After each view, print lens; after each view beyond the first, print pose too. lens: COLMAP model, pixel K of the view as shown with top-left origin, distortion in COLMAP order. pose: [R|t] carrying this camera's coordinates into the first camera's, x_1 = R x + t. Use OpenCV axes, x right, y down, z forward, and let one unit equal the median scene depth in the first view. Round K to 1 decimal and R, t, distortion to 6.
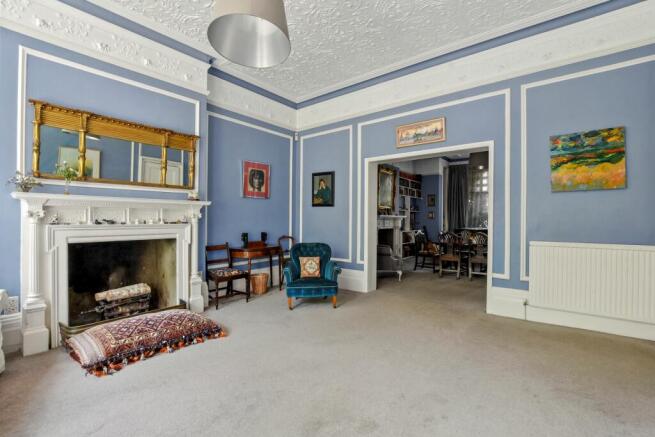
lens RADIAL K [[300.1, 0, 327.5], [0, 300.1, 218.5], [0, 0, 1]] dist [-0.002542, -0.000713]
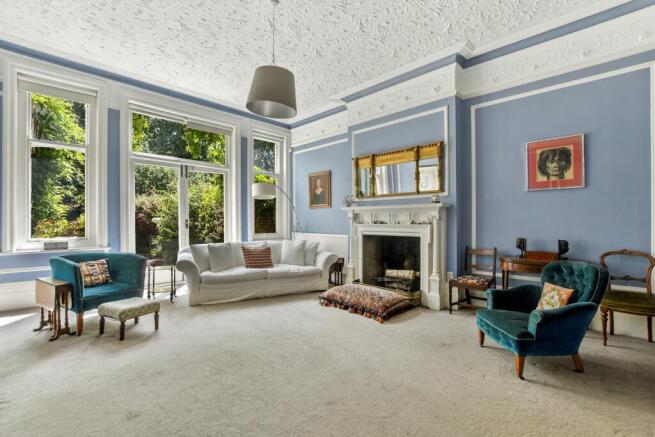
lens RADIAL K [[300.1, 0, 327.5], [0, 300.1, 218.5], [0, 0, 1]] dist [-0.002542, -0.000713]
pose [[-0.084248, -0.008037, -0.996412, 0.628035], [0.001762, 0.999965, -0.008215, 0.003476], [0.996443, -0.002447, -0.084230, 0.682092]]
